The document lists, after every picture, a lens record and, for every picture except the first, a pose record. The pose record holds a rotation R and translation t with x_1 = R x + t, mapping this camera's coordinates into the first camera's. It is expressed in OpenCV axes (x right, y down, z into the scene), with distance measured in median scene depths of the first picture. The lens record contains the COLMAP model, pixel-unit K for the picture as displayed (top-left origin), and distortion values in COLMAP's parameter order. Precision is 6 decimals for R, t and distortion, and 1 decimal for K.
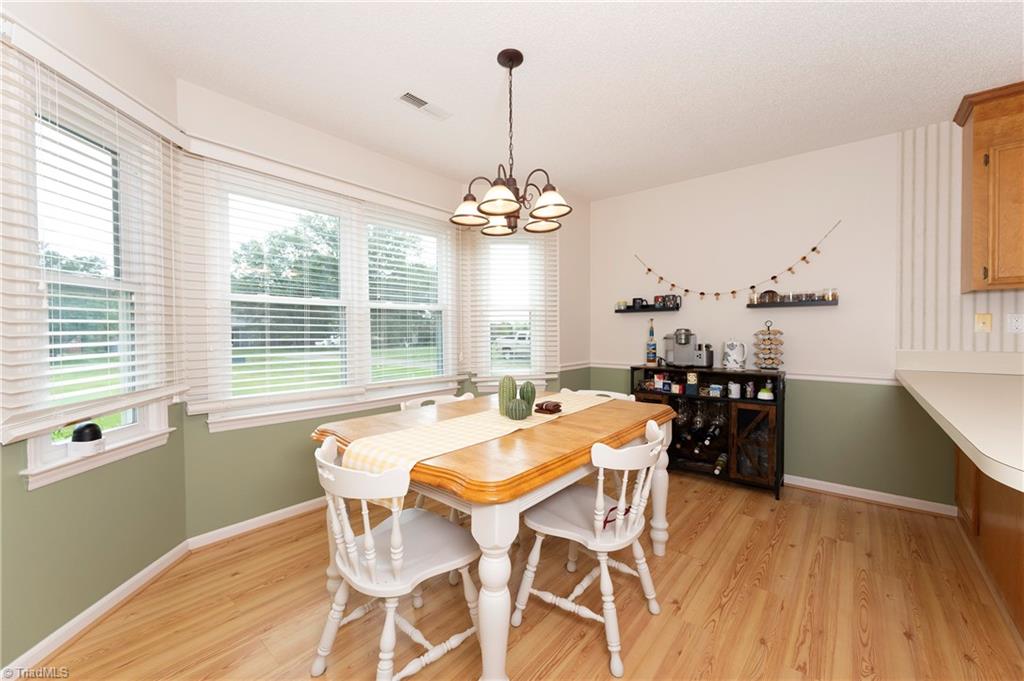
lens RADIAL K [[410.6, 0, 512.0], [0, 410.6, 340.5], [0, 0, 1]] dist [0.001278, 0.000003]
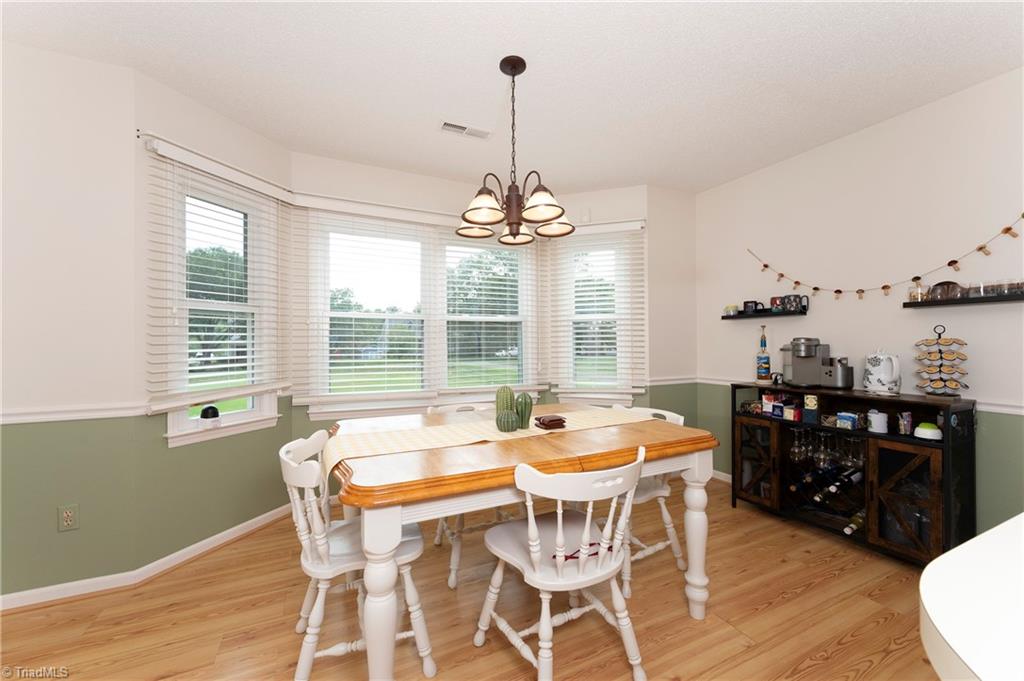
lens RADIAL K [[399.8, 0, 509.2], [0, 399.8, 342.1], [0, 0, 1]] dist [-0.000009, -0.000125]
pose [[0.909296, -0.001390, -0.416147, 0.246475], [-0.008705, 0.999712, -0.022360, 0.001641], [0.416059, 0.023954, 0.909022, 0.085473]]
